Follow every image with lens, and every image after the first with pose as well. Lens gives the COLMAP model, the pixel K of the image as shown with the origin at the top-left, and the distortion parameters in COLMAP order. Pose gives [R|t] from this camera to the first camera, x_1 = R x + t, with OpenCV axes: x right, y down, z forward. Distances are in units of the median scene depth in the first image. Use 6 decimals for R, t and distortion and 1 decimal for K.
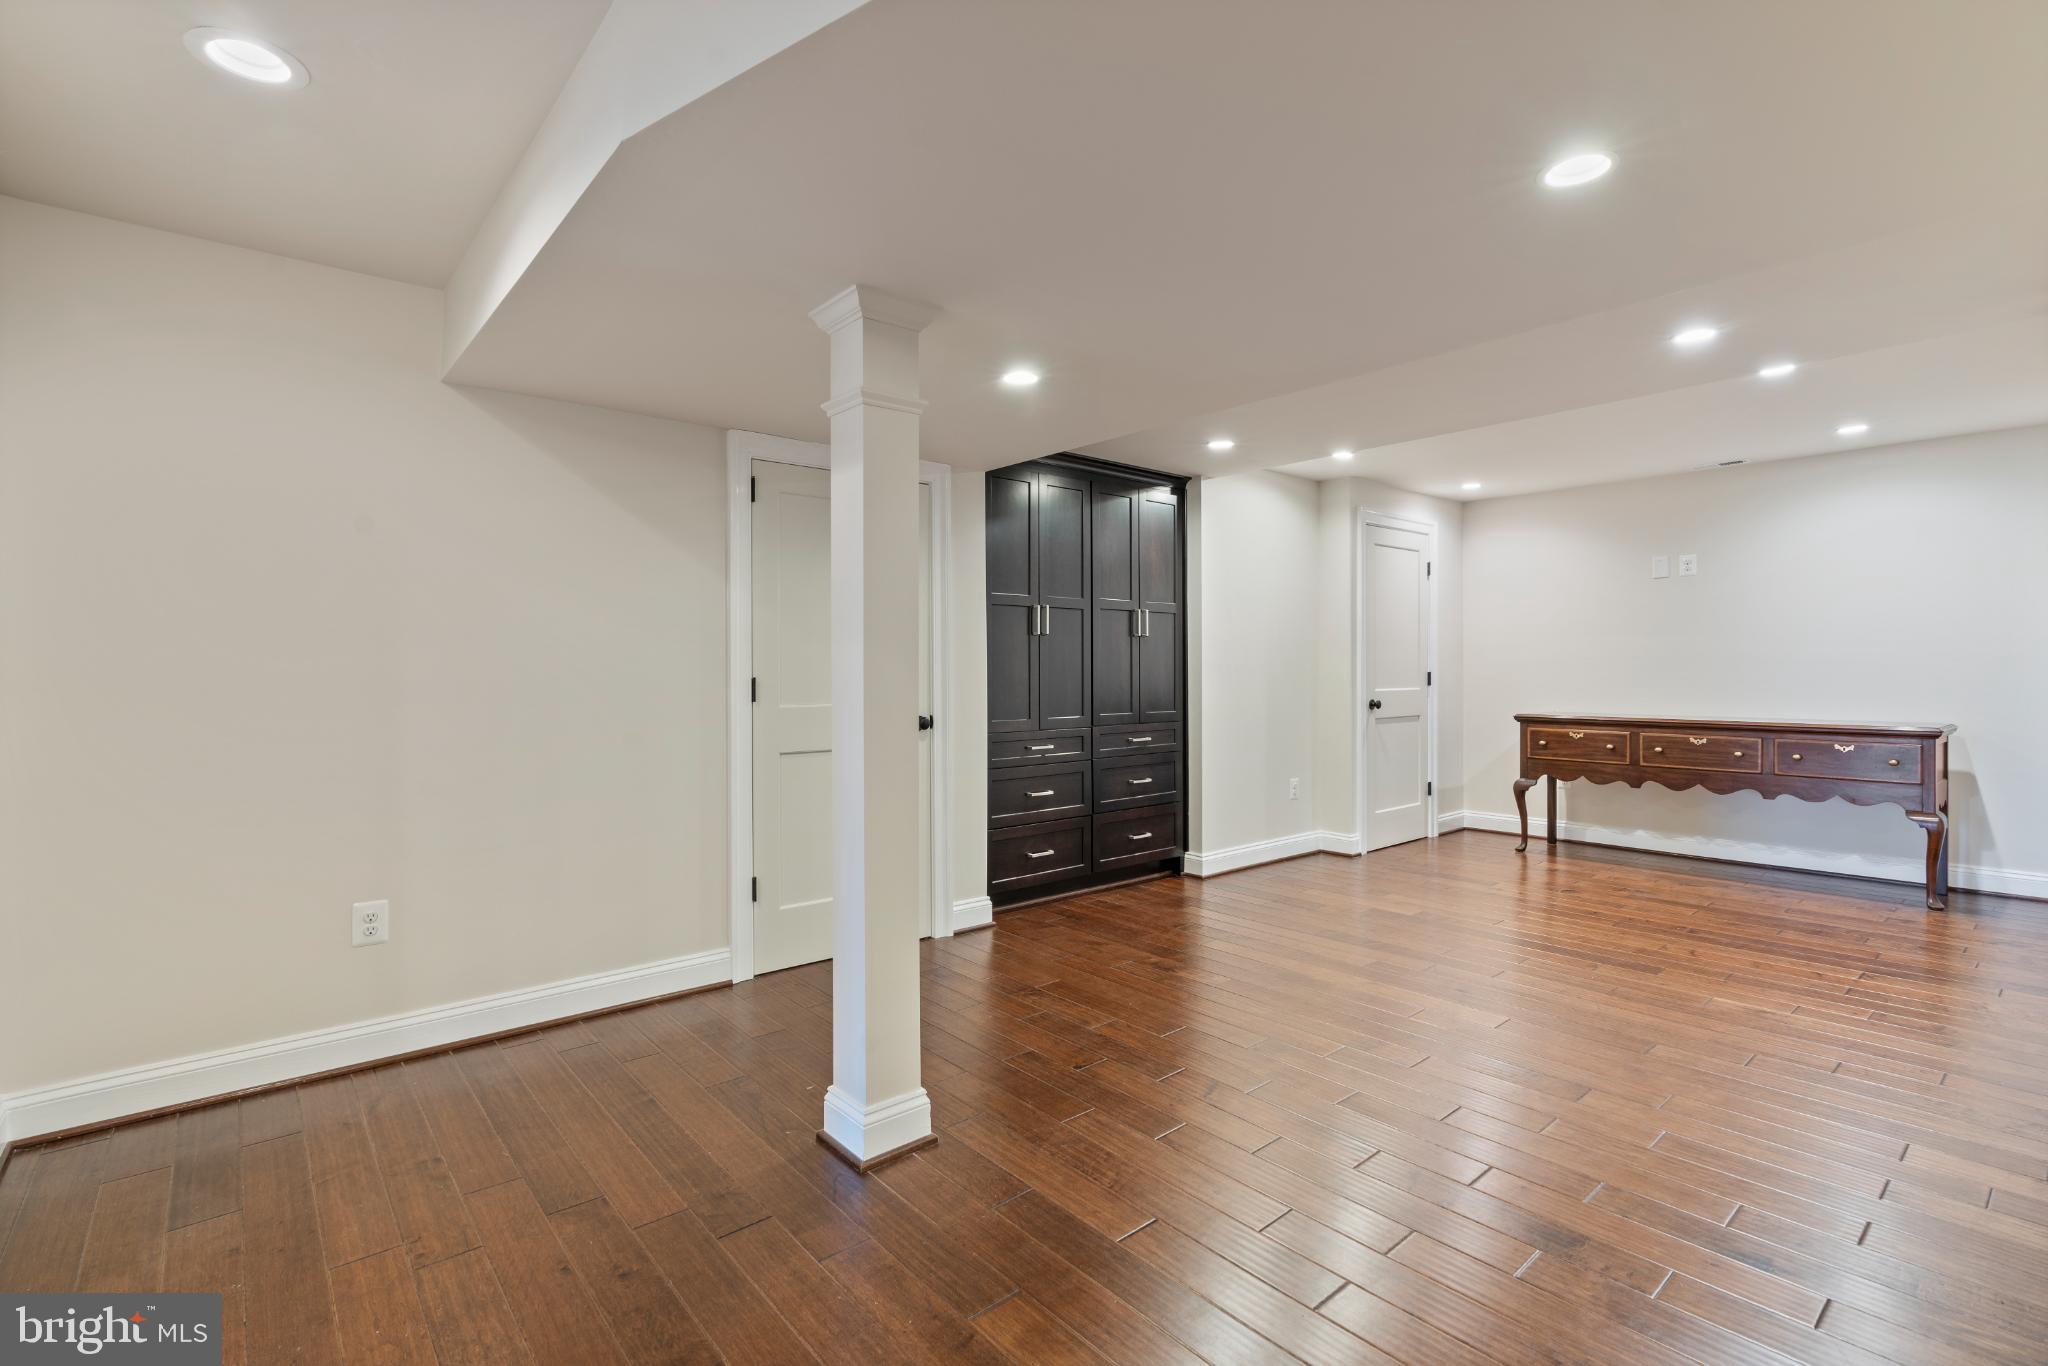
lens RADIAL K [[926.0, 0, 981.3], [0, 926.0, 671.0], [0, 0, 1]] dist [-0.007603, 0.002716]
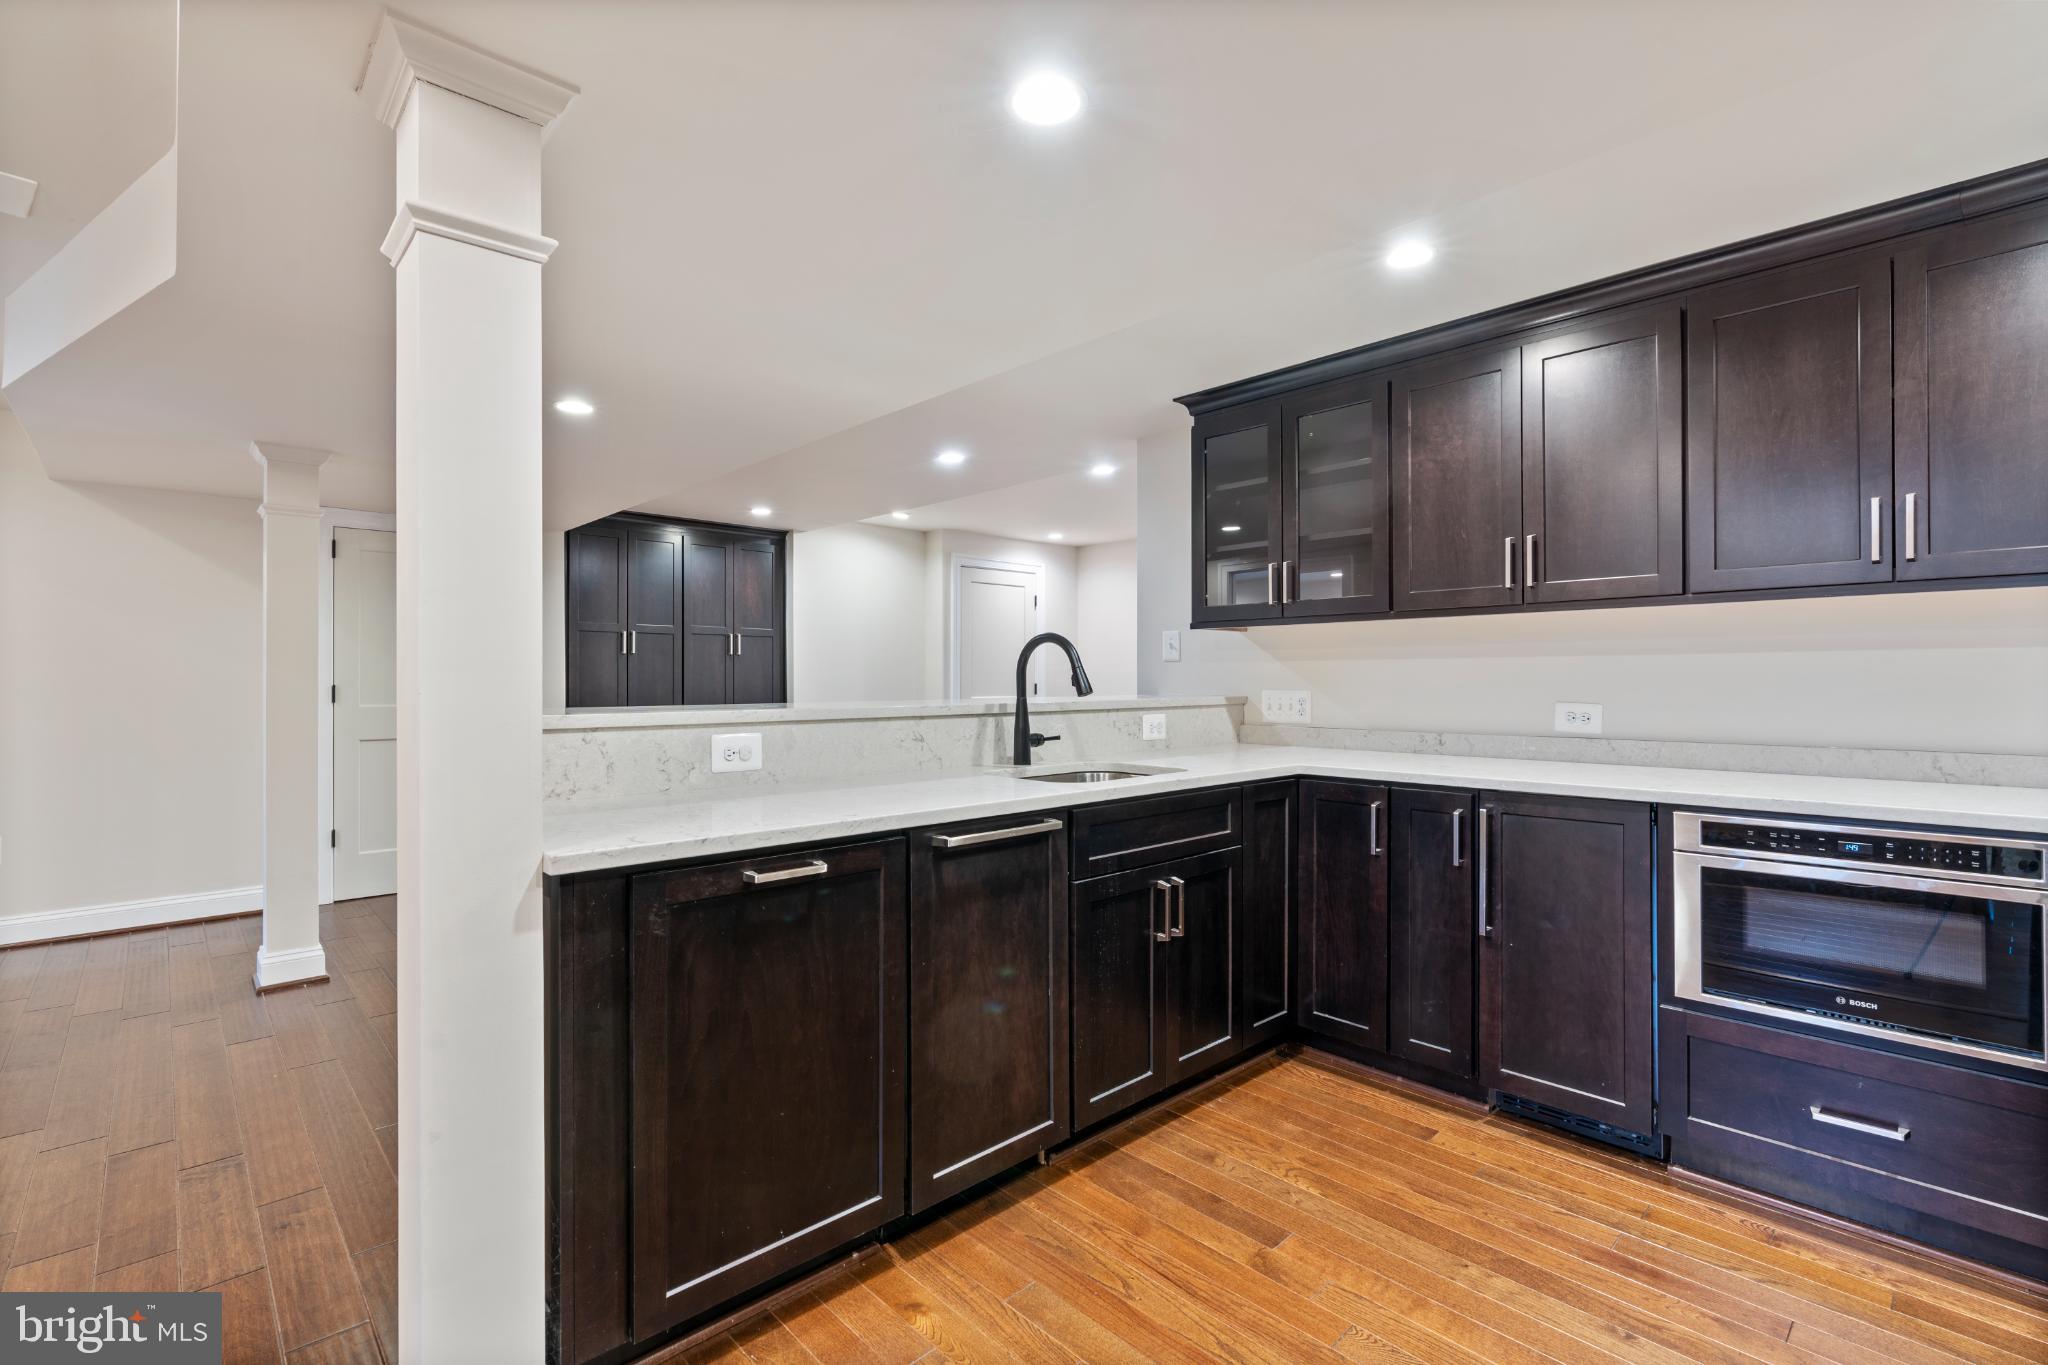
lens RADIAL K [[926.0, 0, 1025.4], [0, 926.0, 675.8], [0, 0, 1]] dist [-0.007603, 0.002716]
pose [[0.998549, 0.002692, 0.053775, 0.512369], [-0.002083, 0.999933, -0.011388, 0.004723], [-0.053802, 0.011259, 0.998488, -0.309297]]
